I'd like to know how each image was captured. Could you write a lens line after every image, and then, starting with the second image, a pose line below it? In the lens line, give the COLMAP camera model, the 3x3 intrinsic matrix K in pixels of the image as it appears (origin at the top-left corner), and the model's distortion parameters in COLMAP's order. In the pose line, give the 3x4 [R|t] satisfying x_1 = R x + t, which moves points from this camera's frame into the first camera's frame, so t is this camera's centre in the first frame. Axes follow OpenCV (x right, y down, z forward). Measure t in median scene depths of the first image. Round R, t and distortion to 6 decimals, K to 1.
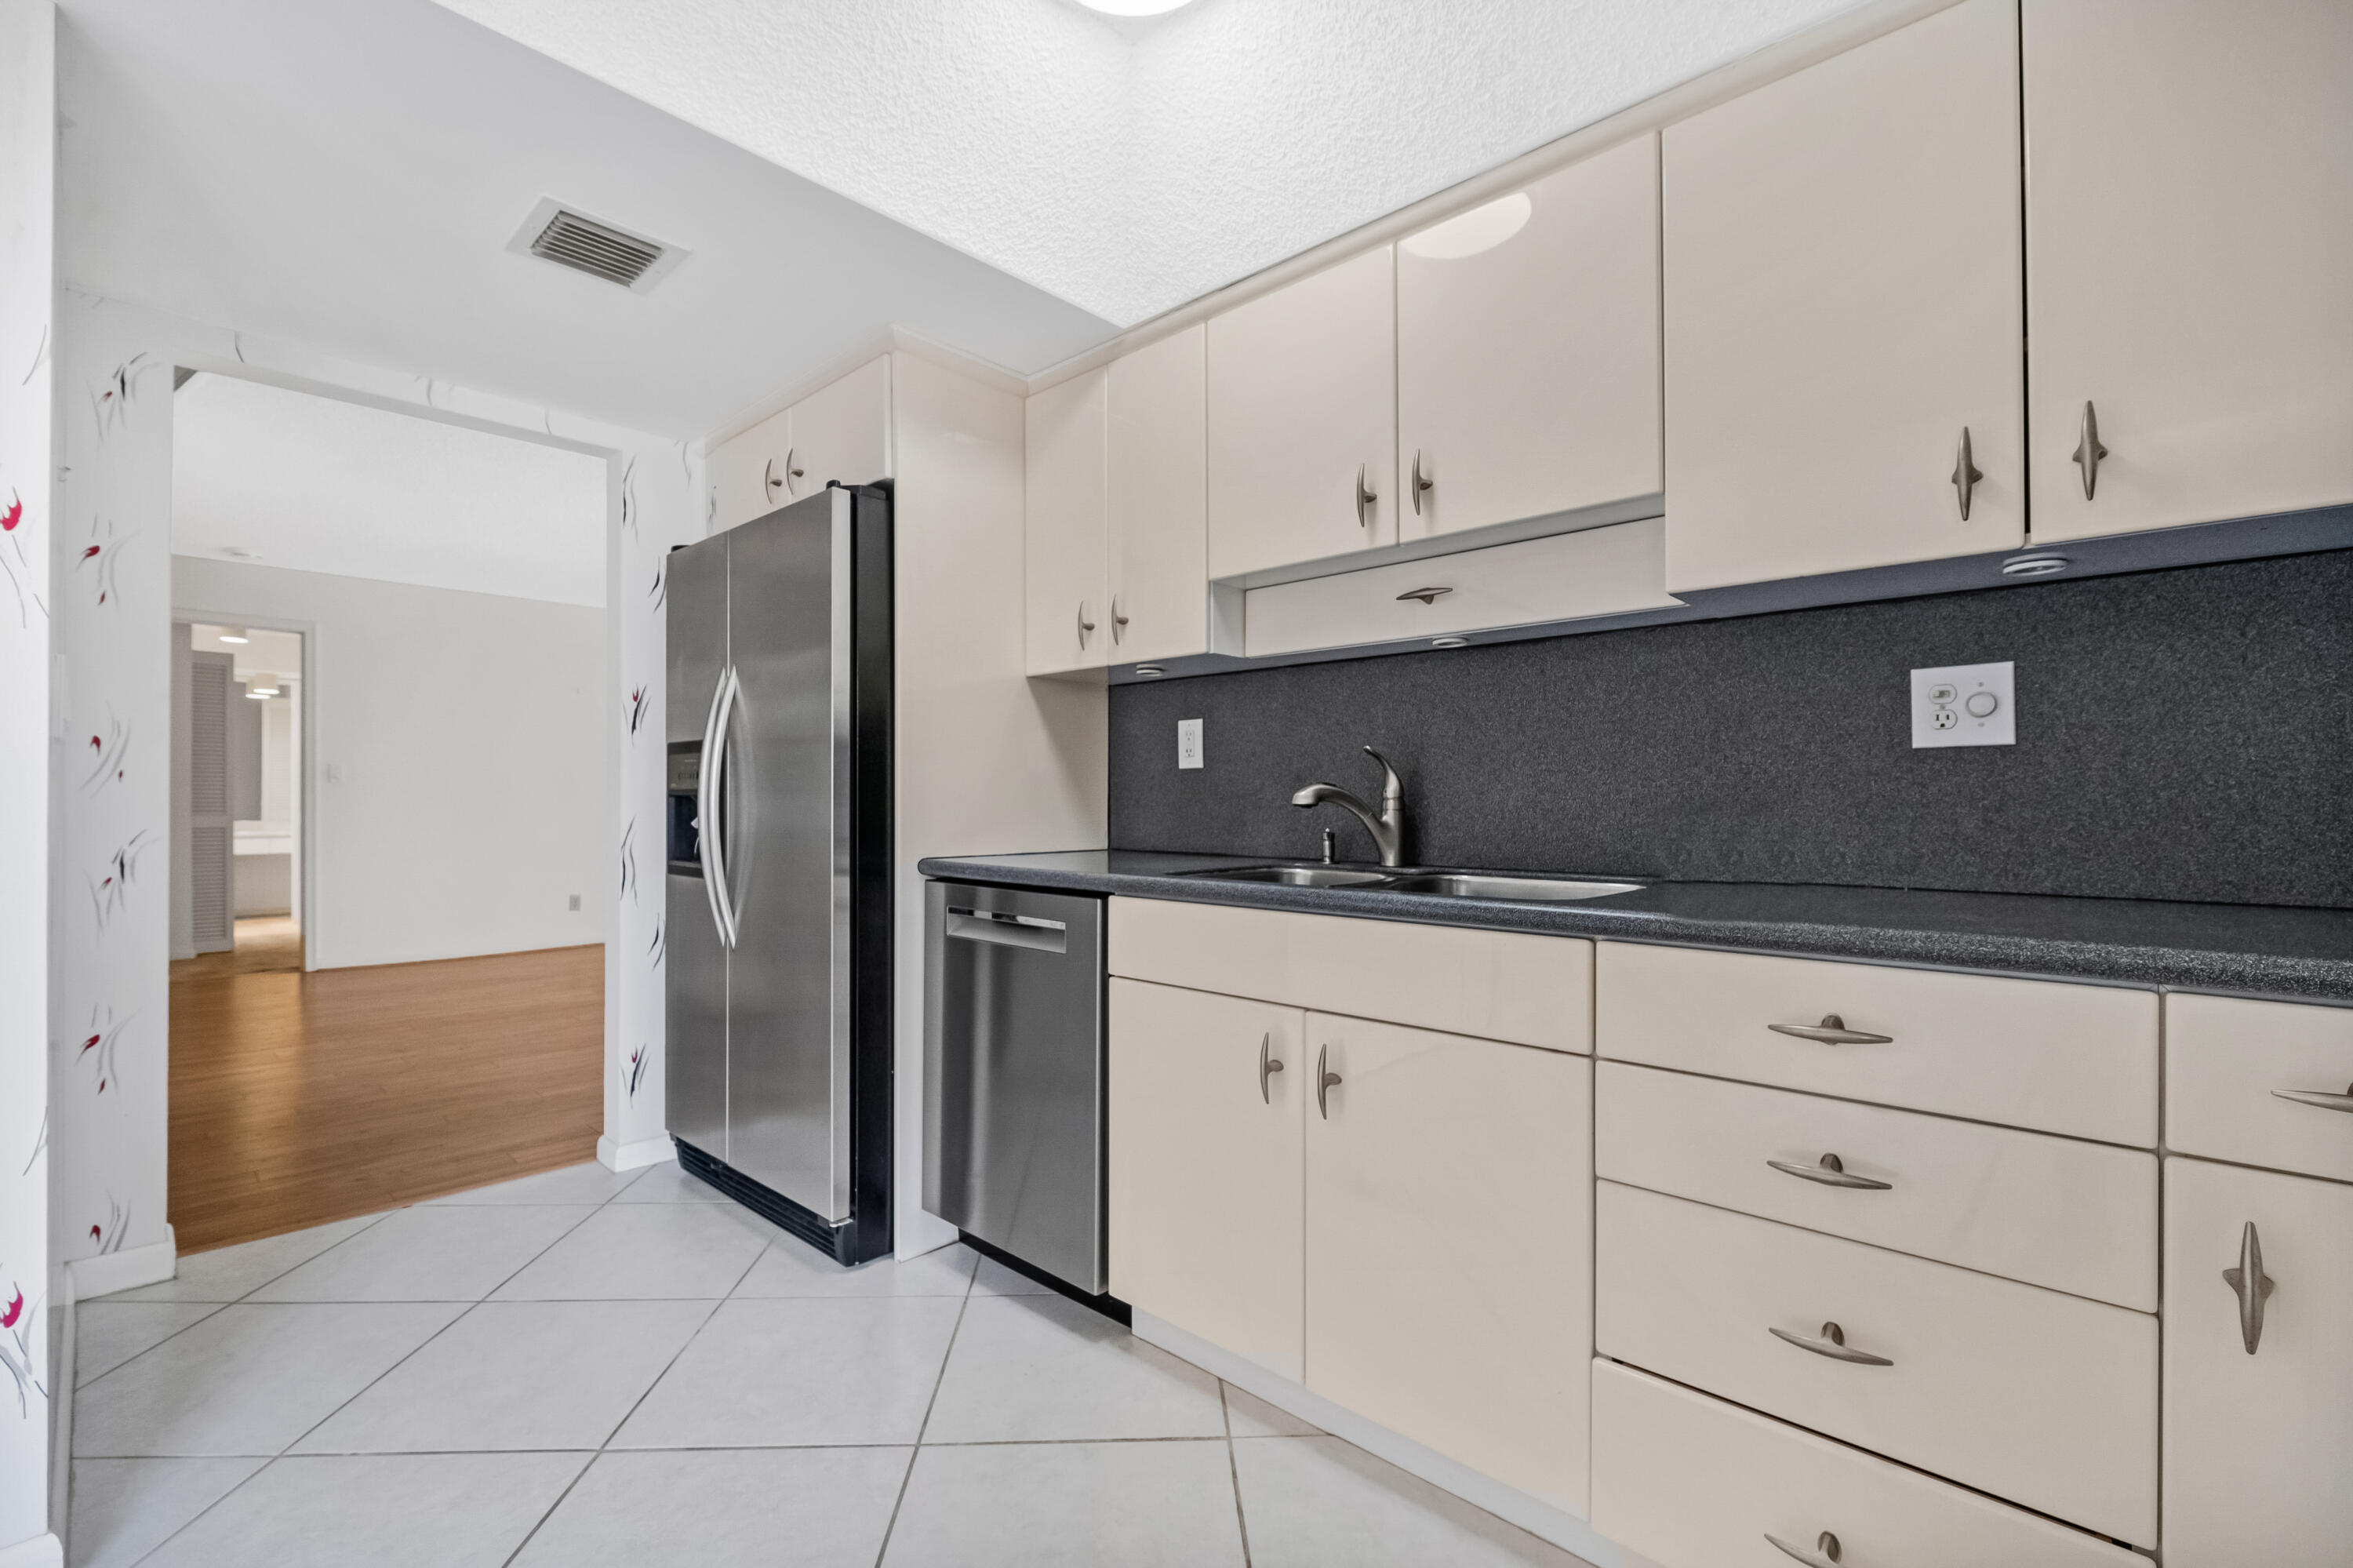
lens RADIAL K [[1021.1, 0, 1165.6], [0, 1021.1, 794.9], [0, 0, 1]] dist [-0.002248, -0.000198]
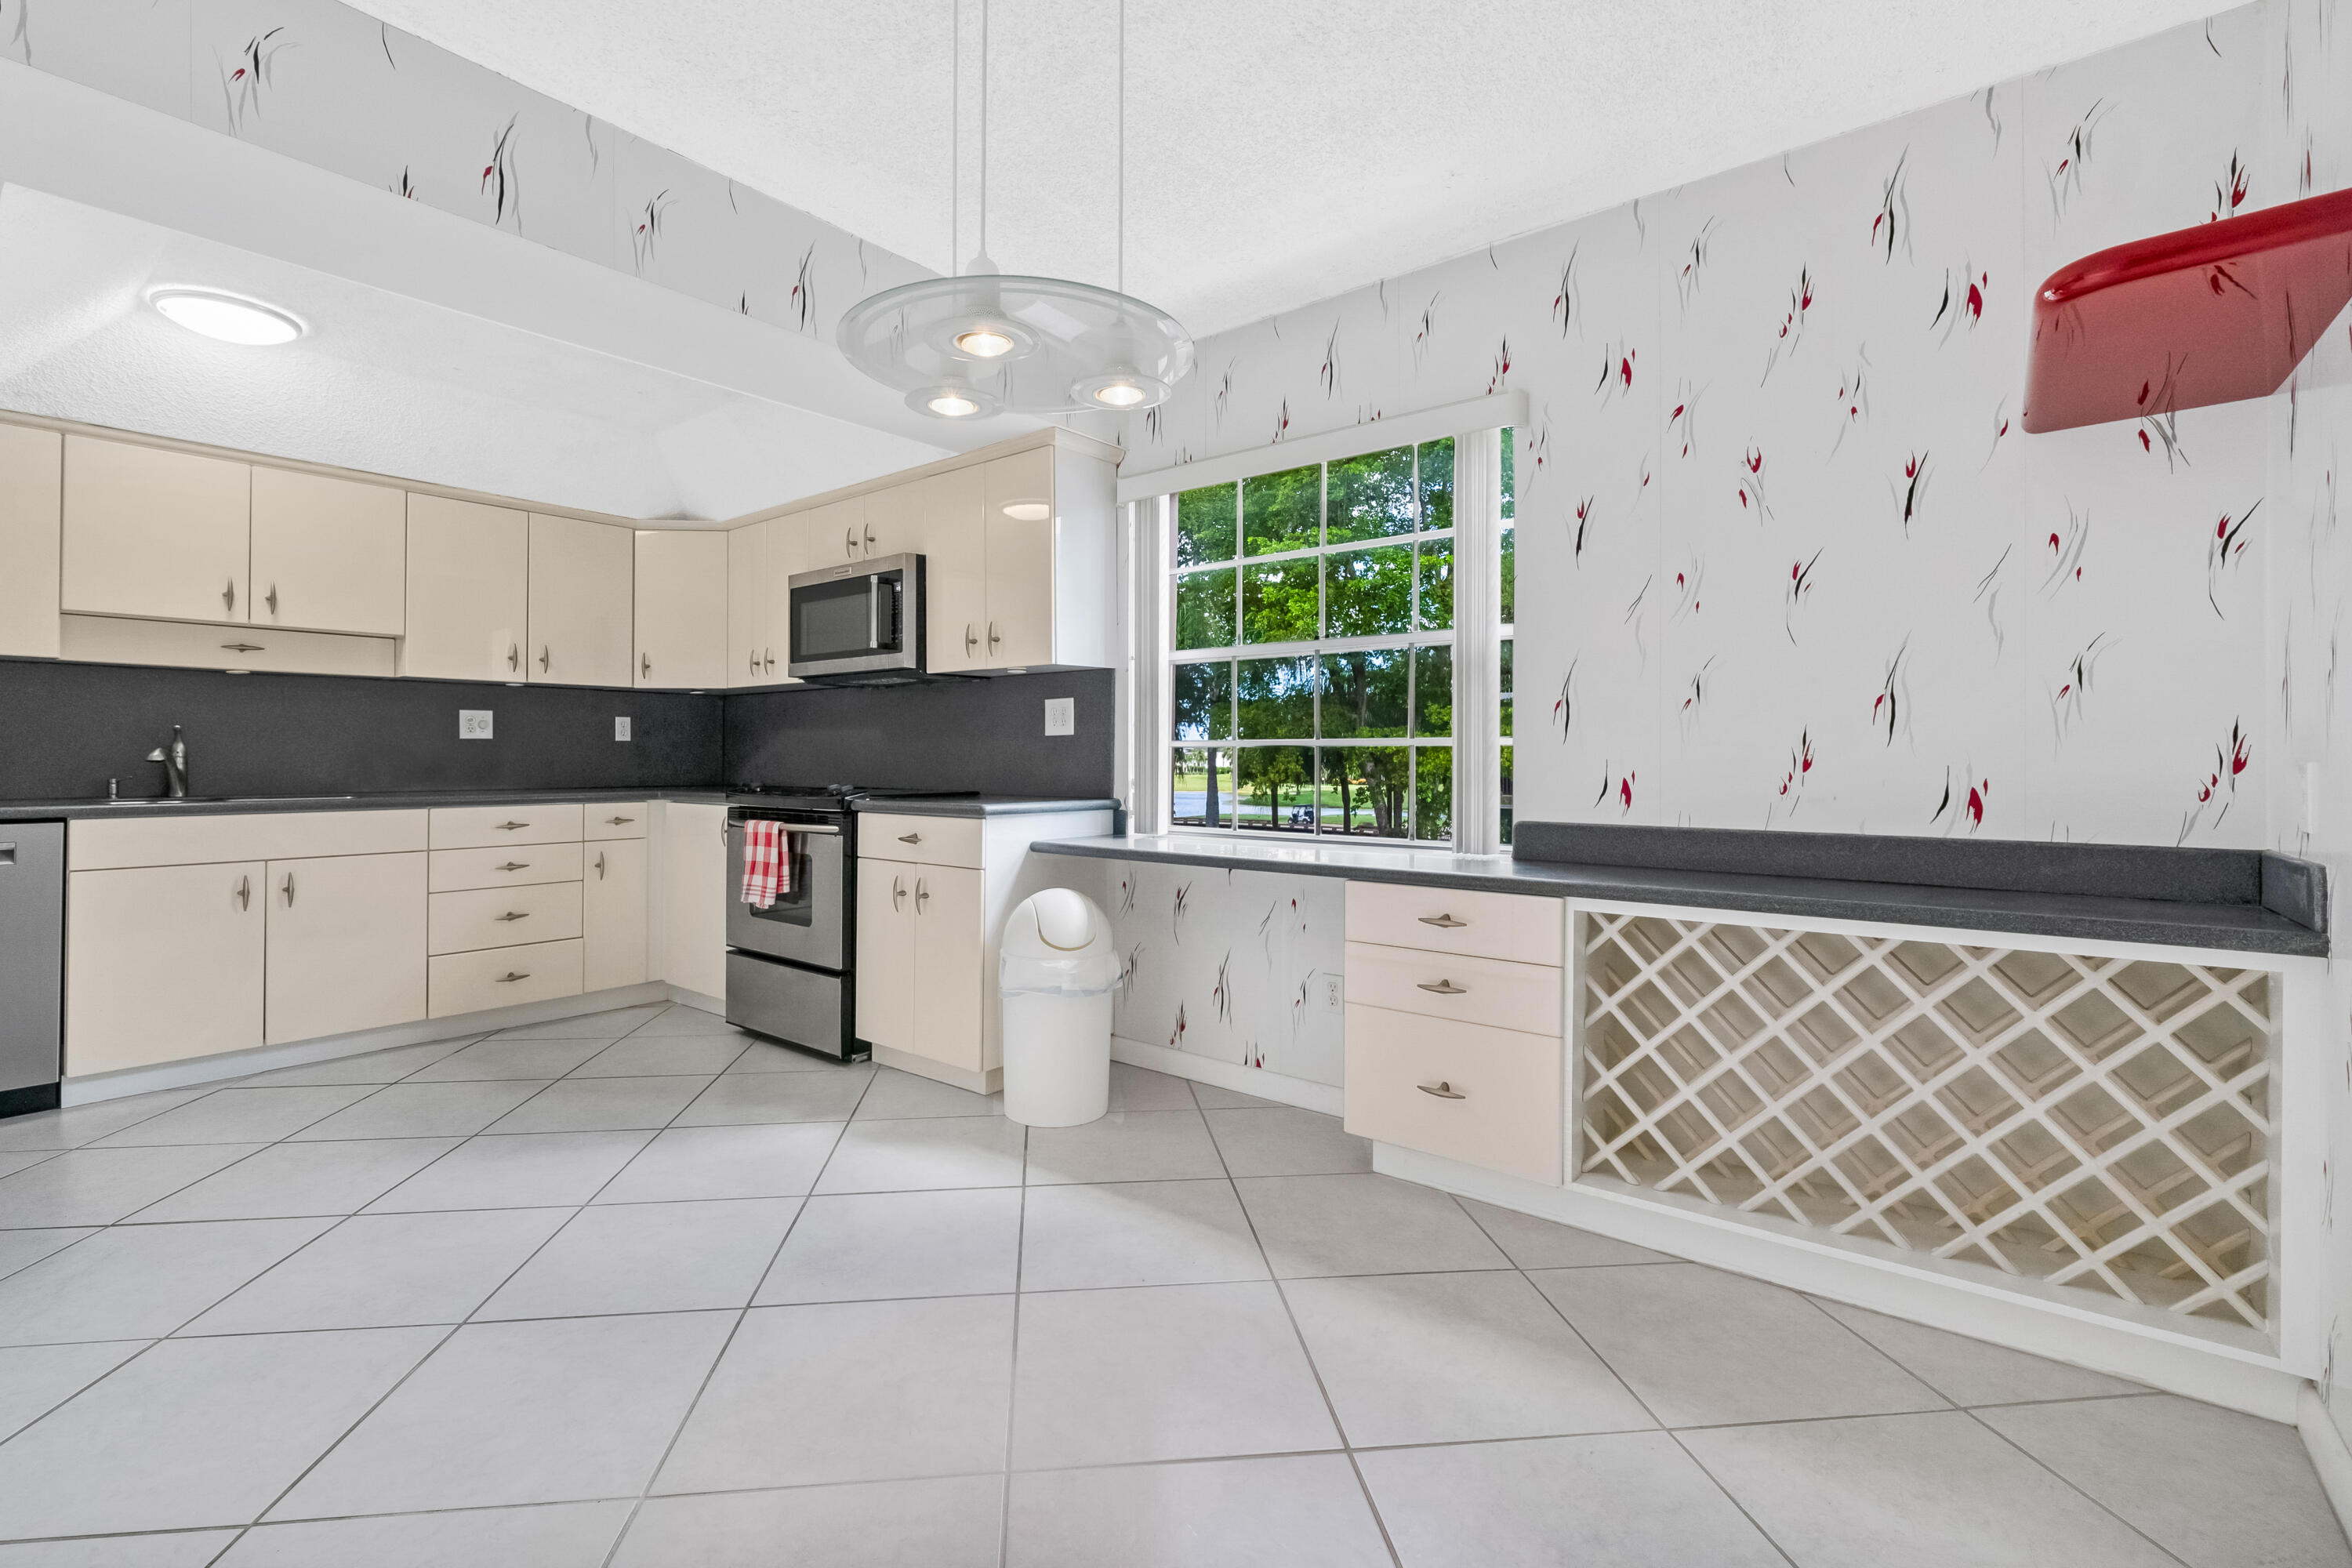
lens RADIAL K [[1020.6, 0, 1147.2], [0, 1020.6, 751.8], [0, 0, 1]] dist [-0.002248, -0.000198]
pose [[-0.069769, 0.004465, 0.997553, -1.796492], [-0.008541, 0.999951, -0.005073, -0.011013], [-0.997527, -0.008874, -0.069727, -0.547235]]
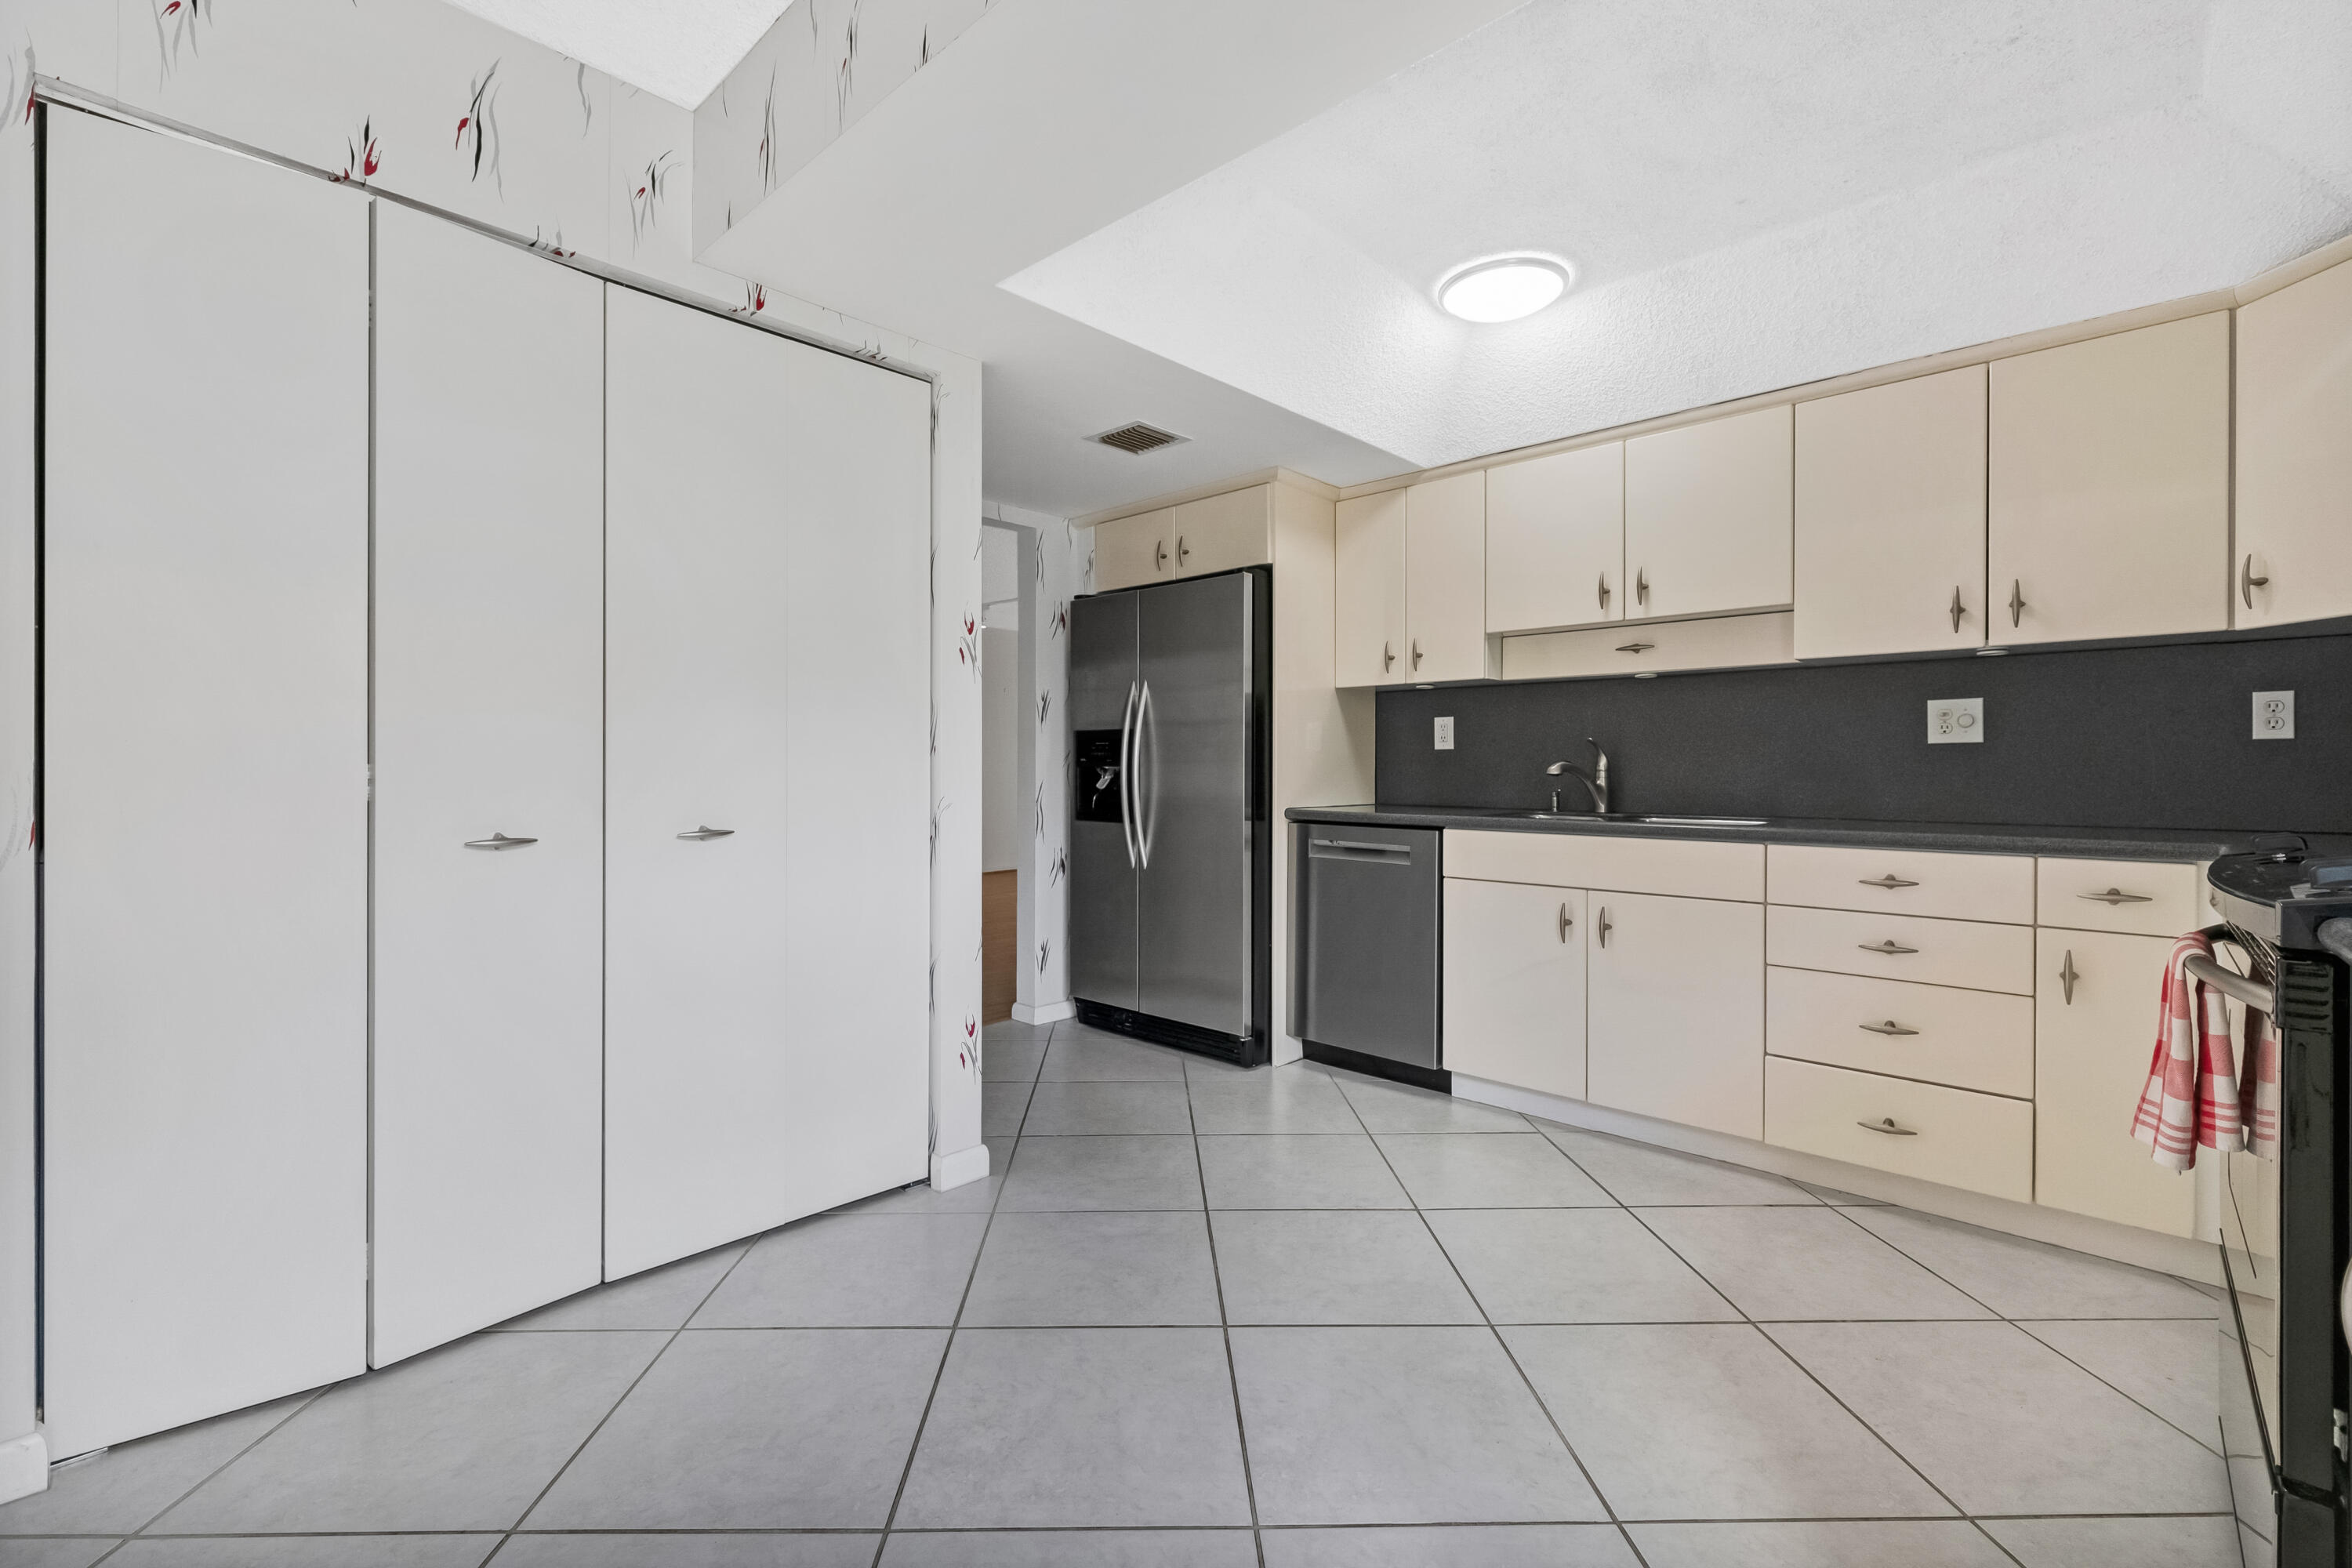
lens RADIAL K [[1020.6, 0, 1178.3], [0, 1020.6, 768.2], [0, 0, 1]] dist [-0.002248, -0.000198]
pose [[0.999996, 0.001066, 0.002474, -0.515077], [-0.001086, 0.999967, 0.008009, -0.013302], [-0.002466, -0.008011, 0.999965, -0.689160]]
